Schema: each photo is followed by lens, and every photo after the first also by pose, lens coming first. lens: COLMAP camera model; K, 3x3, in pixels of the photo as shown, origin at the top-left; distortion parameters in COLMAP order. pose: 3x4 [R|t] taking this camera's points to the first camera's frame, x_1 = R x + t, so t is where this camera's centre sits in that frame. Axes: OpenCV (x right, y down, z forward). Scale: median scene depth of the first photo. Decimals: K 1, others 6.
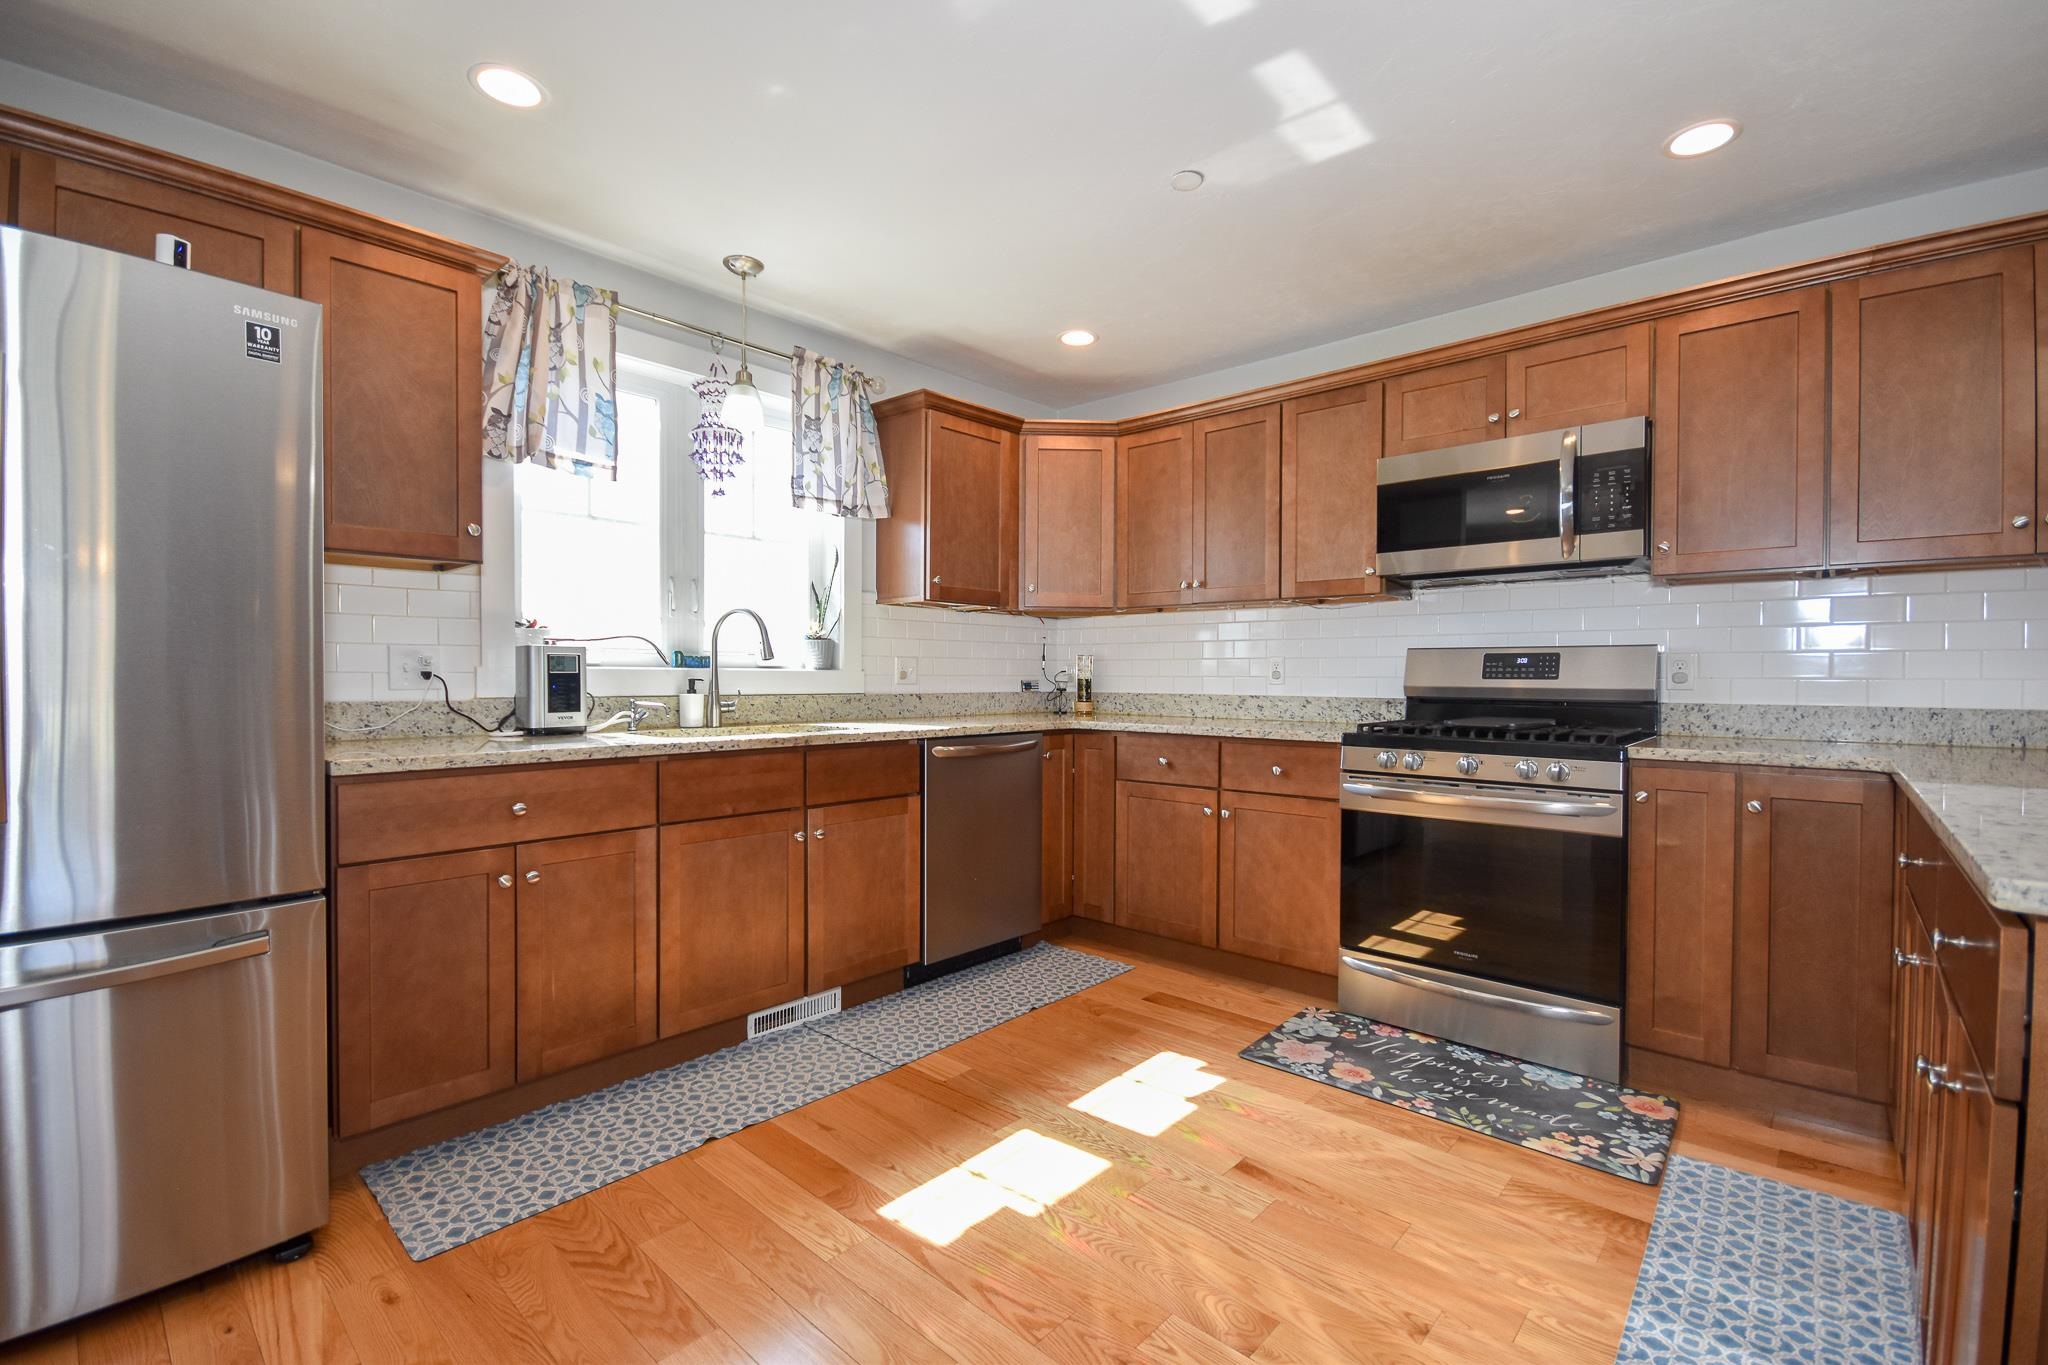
lens RADIAL K [[904.9, 0, 1027.1], [0, 904.9, 691.8], [0, 0, 1]] dist [0.002758, -0.007269]
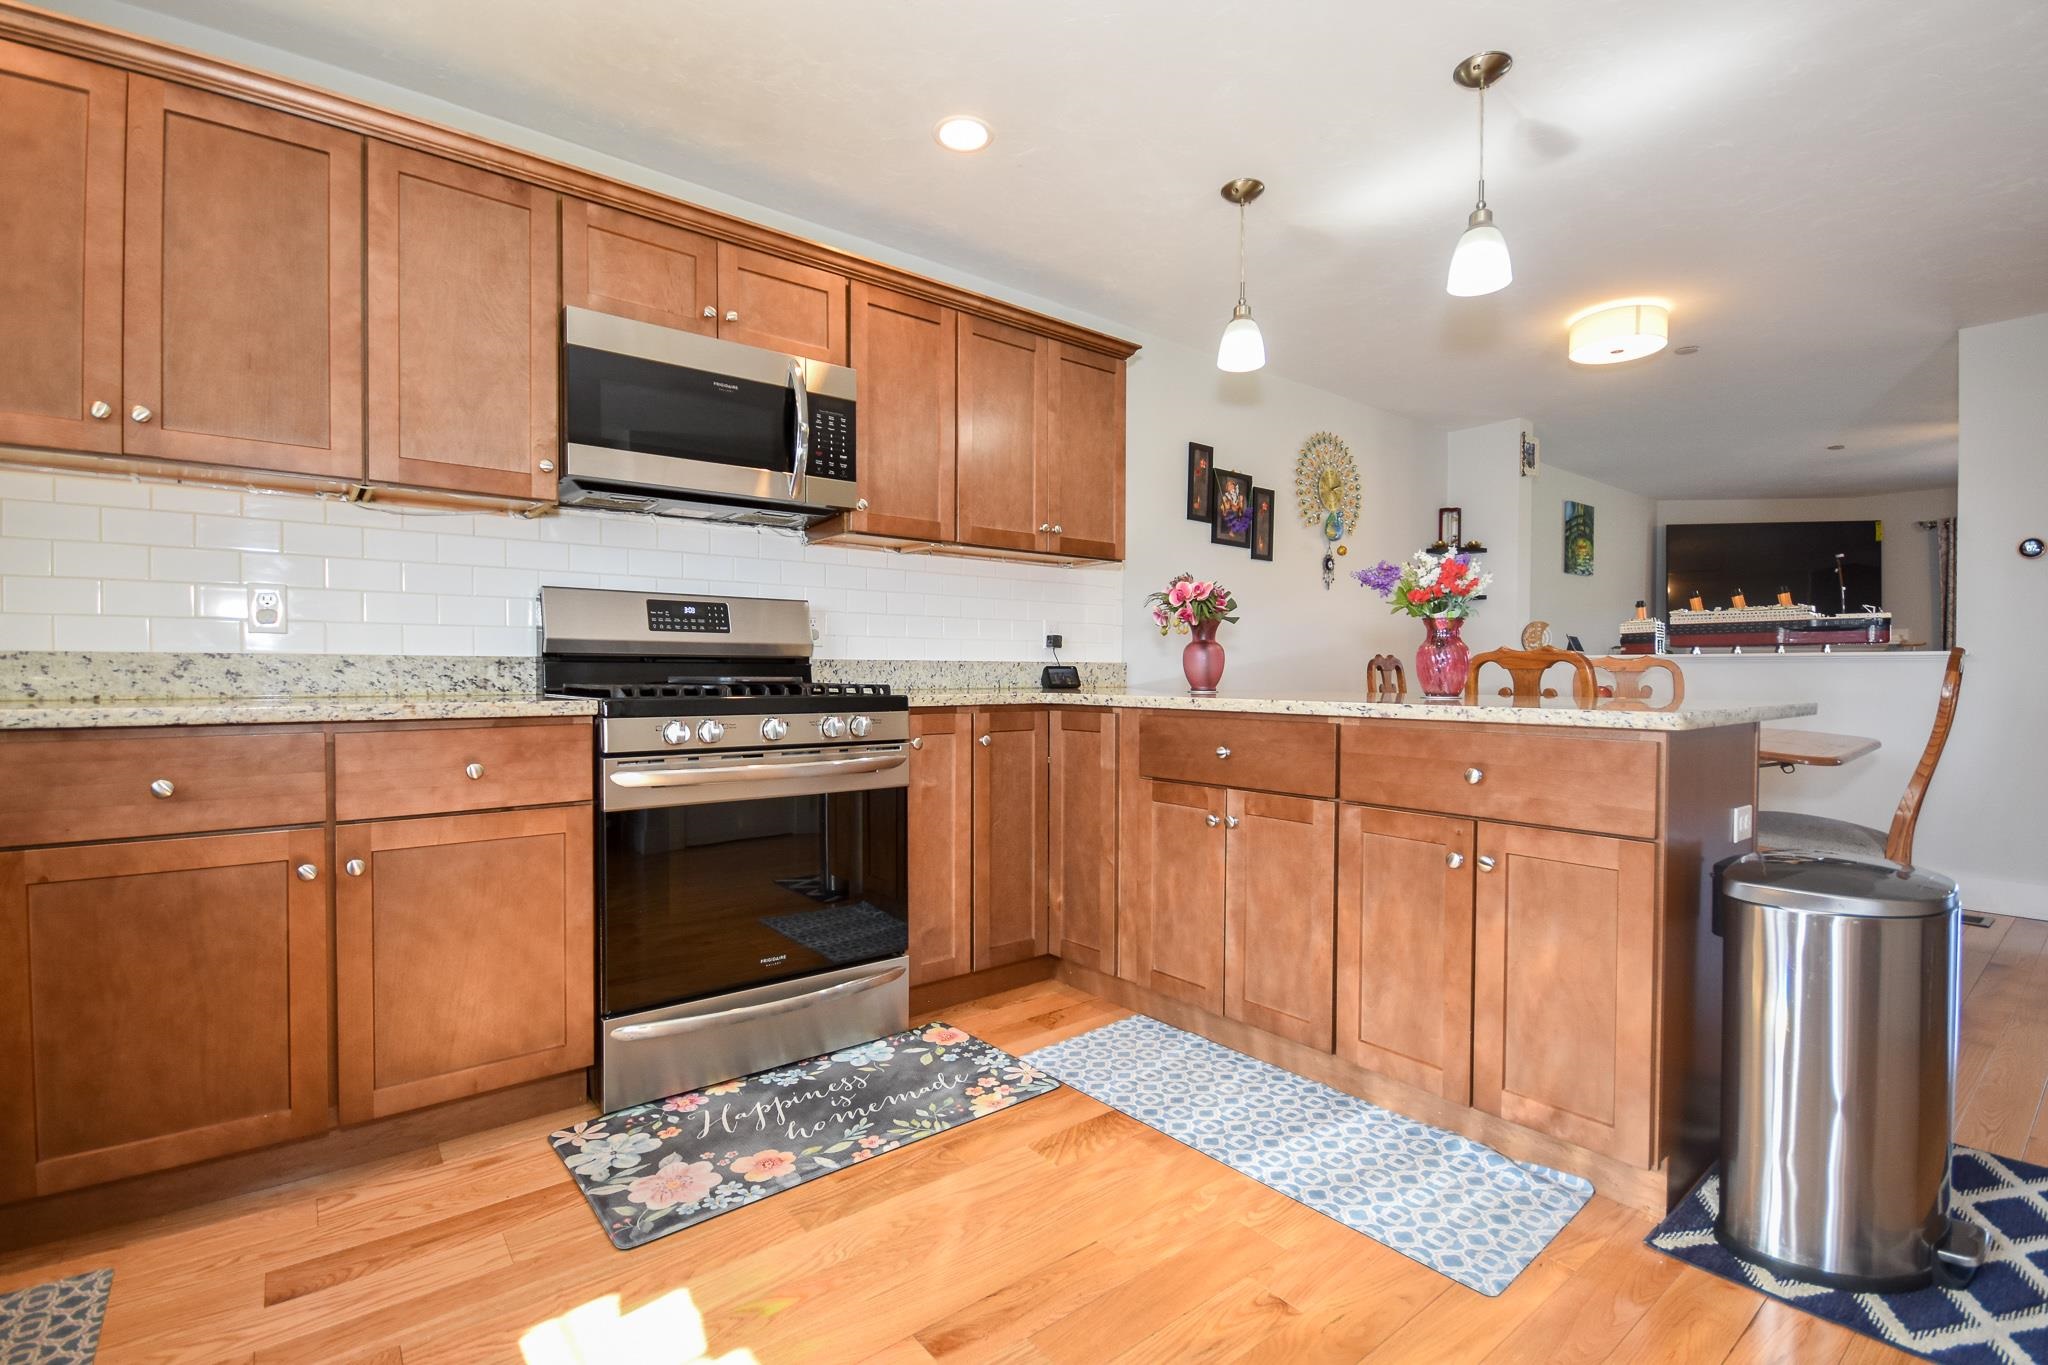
lens RADIAL K [[904.9, 0, 1022.5], [0, 904.9, 692.1], [0, 0, 1]] dist [0.002758, -0.007269]
pose [[0.164711, -0.023790, 0.986055, -0.271217], [0.018748, 0.999604, 0.020985, 0.033869], [-0.986164, 0.015030, 0.165092, 0.608845]]
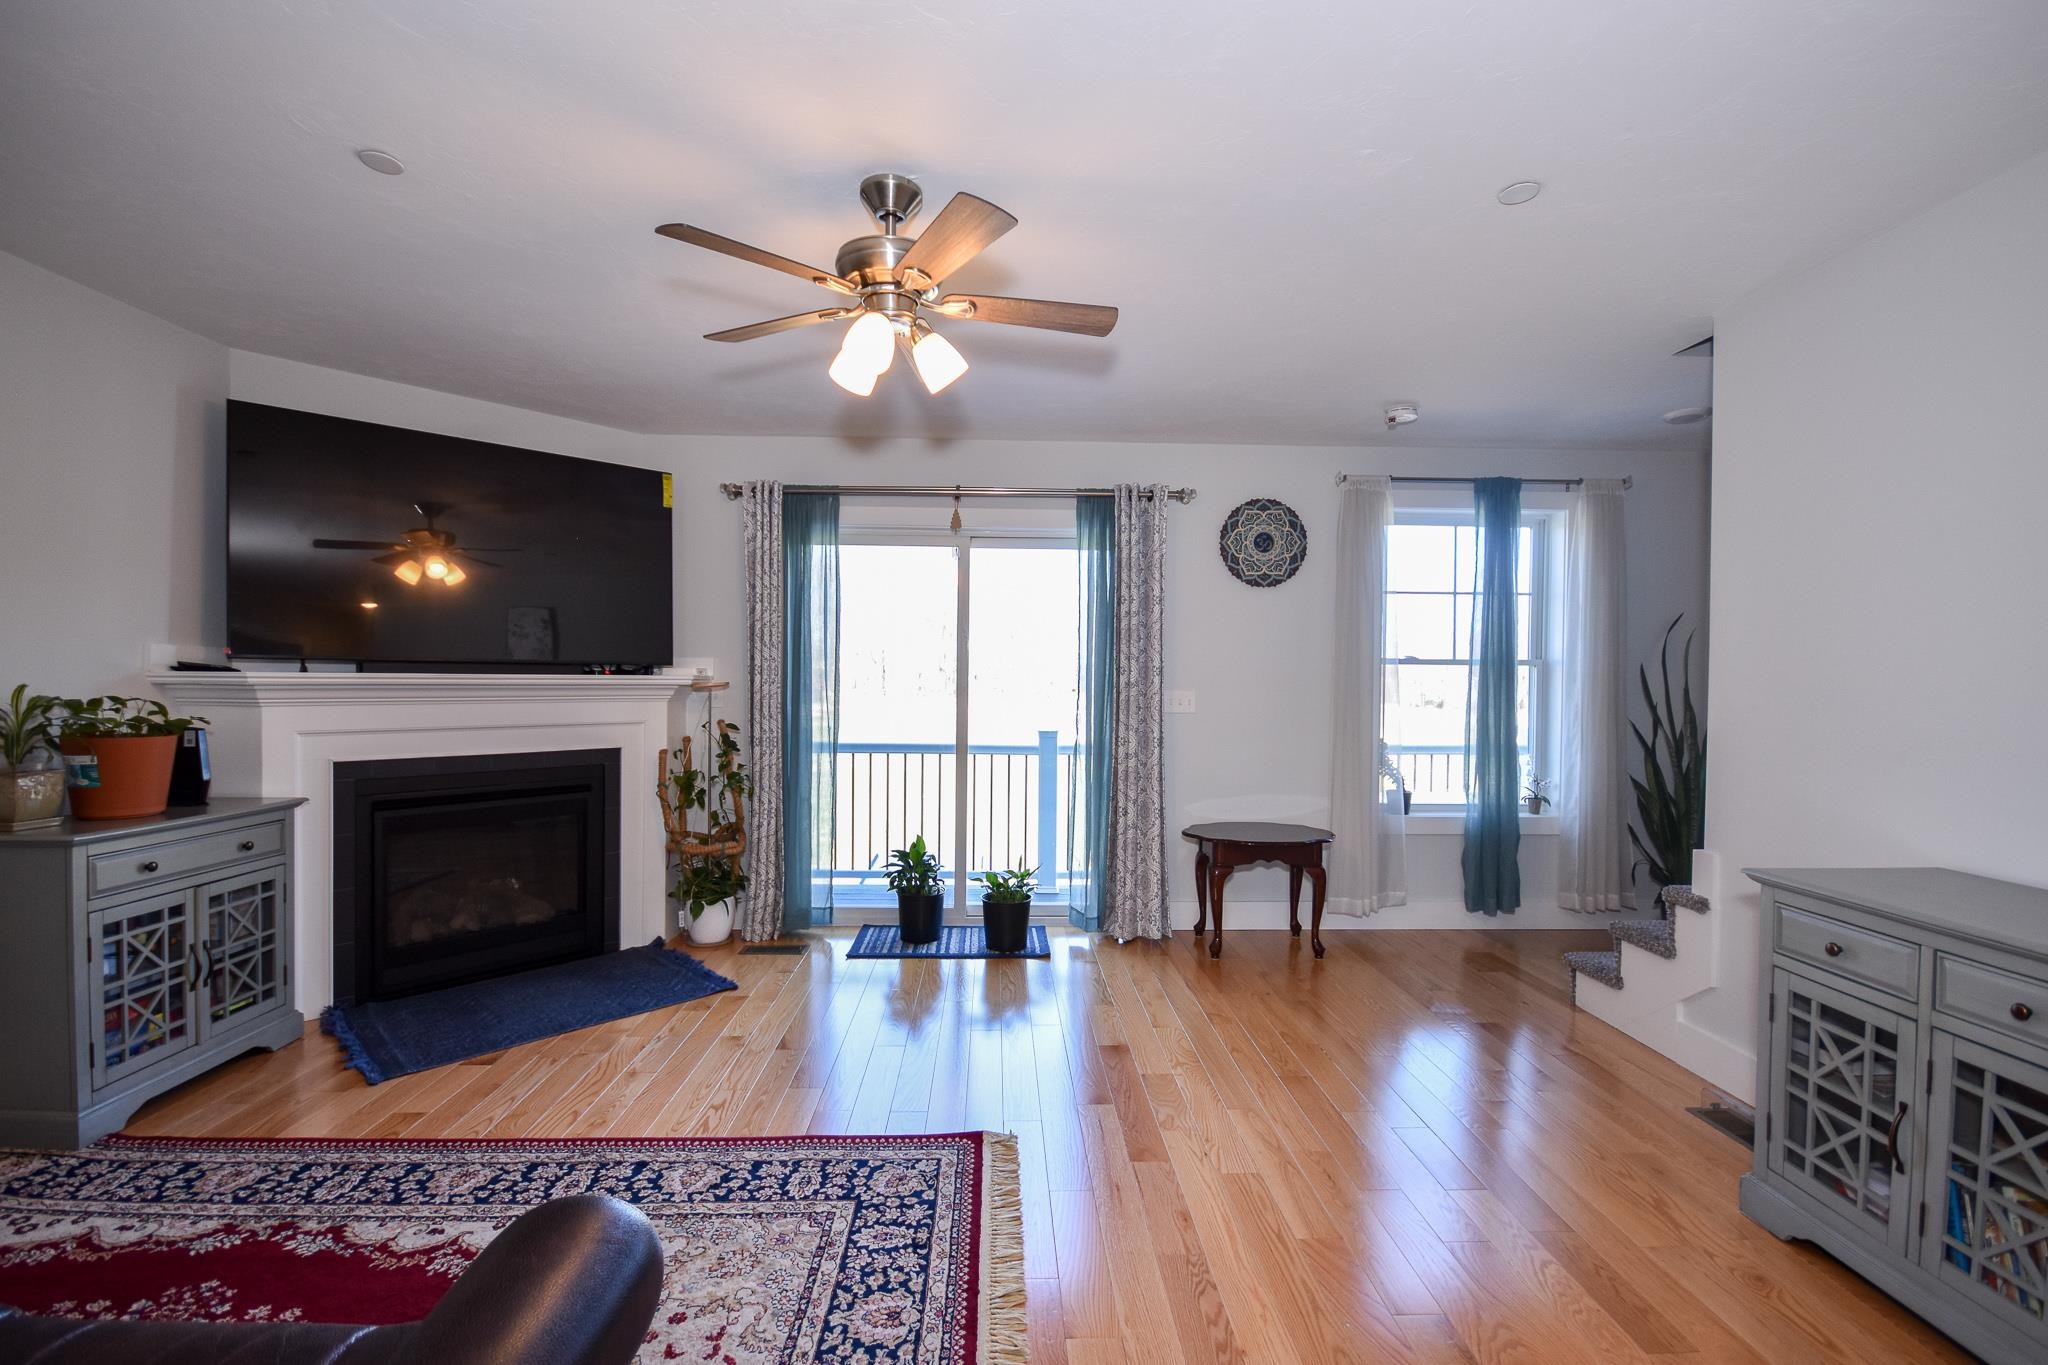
lens RADIAL K [[904.9, 0, 1041.8], [0, 904.9, 686.6], [0, 0, 1]] dist [0.002758, -0.007269]
pose [[-0.705945, -0.013458, 0.708139, 1.194992], [0.005571, 0.999683, 0.024552, -0.036725], [-0.708245, 0.021278, -0.705646, -0.759605]]
